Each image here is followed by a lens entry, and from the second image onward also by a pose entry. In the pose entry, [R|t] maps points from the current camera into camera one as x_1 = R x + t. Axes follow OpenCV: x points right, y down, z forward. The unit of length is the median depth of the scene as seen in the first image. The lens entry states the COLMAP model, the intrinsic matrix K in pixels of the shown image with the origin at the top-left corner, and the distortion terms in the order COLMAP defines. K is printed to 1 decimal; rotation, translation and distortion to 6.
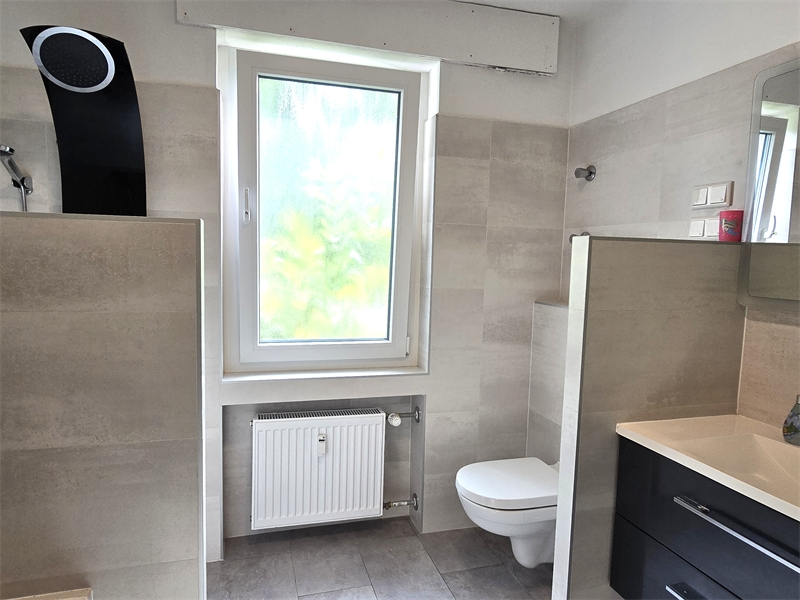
lens RADIAL K [[512.6, 0, 397.5], [0, 512.6, 302.5], [0, 0, 1]] dist [0.004117, -0.000471]
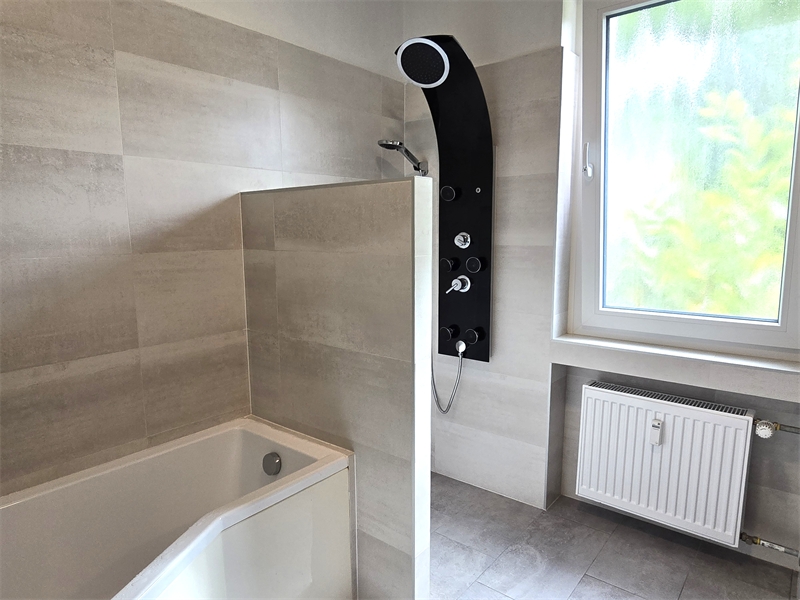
lens RADIAL K [[512.6, 0, 398.3], [0, 512.6, 302.5], [0, 0, 1]] dist [0.004117, -0.000471]
pose [[0.568194, 0.085558, -0.818435, 0.297485], [-0.049514, 0.996333, 0.069781, 0.023388], [0.821404, 0.000875, 0.570347, 0.156428]]
